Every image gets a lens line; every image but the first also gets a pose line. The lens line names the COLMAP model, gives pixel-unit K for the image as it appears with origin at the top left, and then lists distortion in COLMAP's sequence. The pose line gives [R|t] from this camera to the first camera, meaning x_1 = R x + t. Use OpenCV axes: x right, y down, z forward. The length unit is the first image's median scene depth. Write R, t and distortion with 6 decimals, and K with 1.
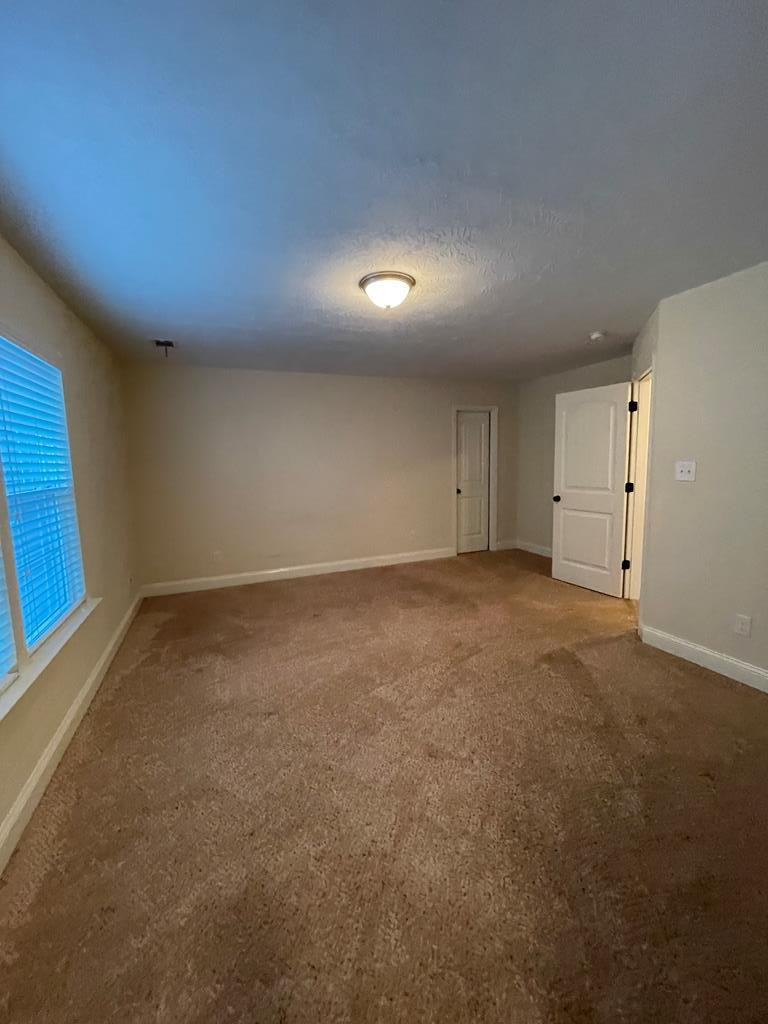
lens RADIAL K [[409.4, 0, 386.6], [0, 409.4, 510.7], [0, 0, 1]] dist [-0.000577, -0.003185]
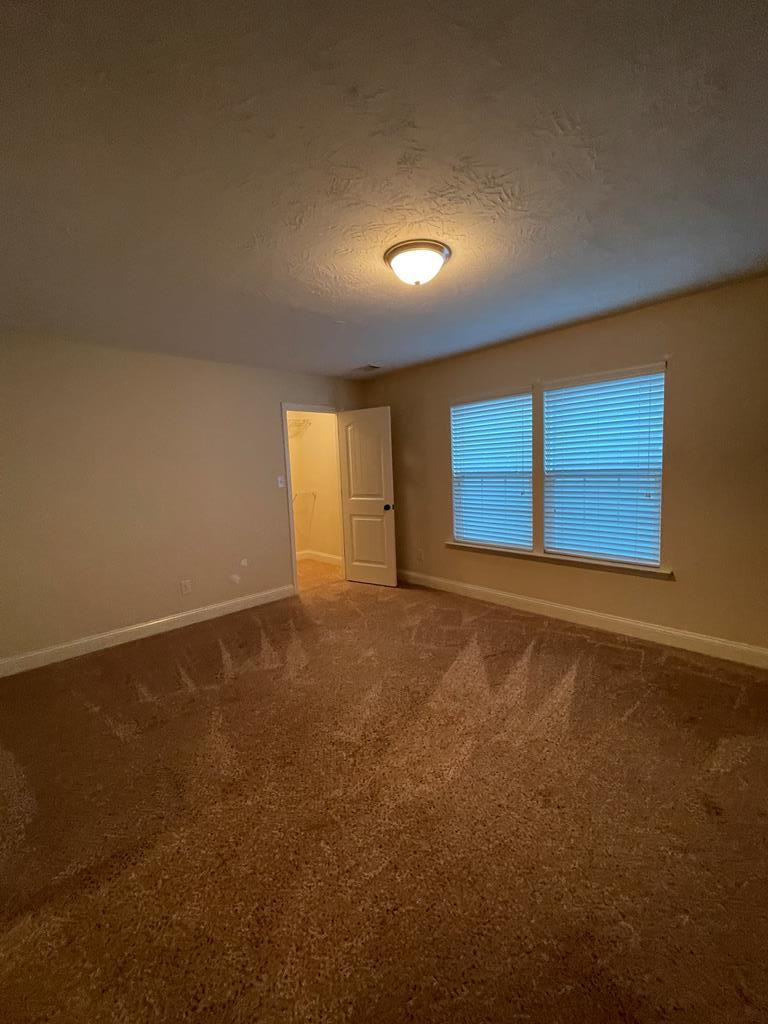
lens RADIAL K [[409.4, 0, 386.6], [0, 409.4, 510.7], [0, 0, 1]] dist [-0.000577, -0.003185]
pose [[-0.929083, 0.102337, -0.355431, 0.316462], [0.017032, 0.971779, 0.235276, -0.183913], [0.369478, 0.212538, -0.904607, 1.440879]]
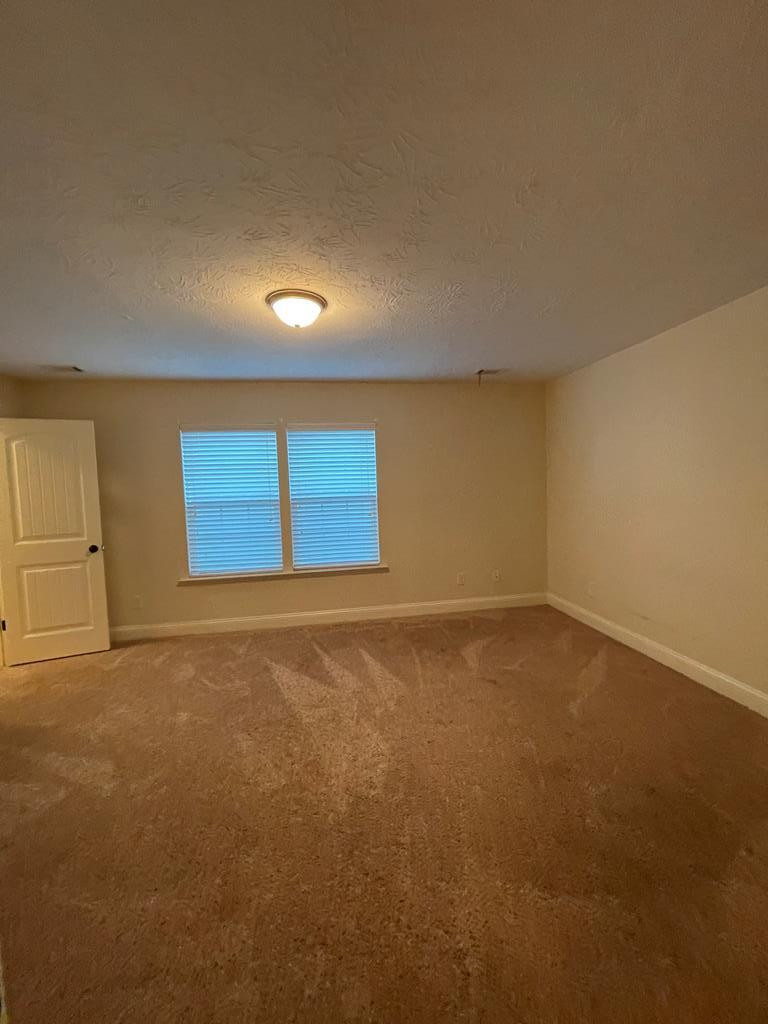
lens RADIAL K [[409.4, 0, 386.6], [0, 409.4, 510.7], [0, 0, 1]] dist [-0.000577, -0.003185]
pose [[-0.229118, 0.096689, -0.968585, 0.697985], [-0.084957, 0.989271, 0.118851, -0.160181], [0.969684, 0.109519, -0.218446, 1.136451]]
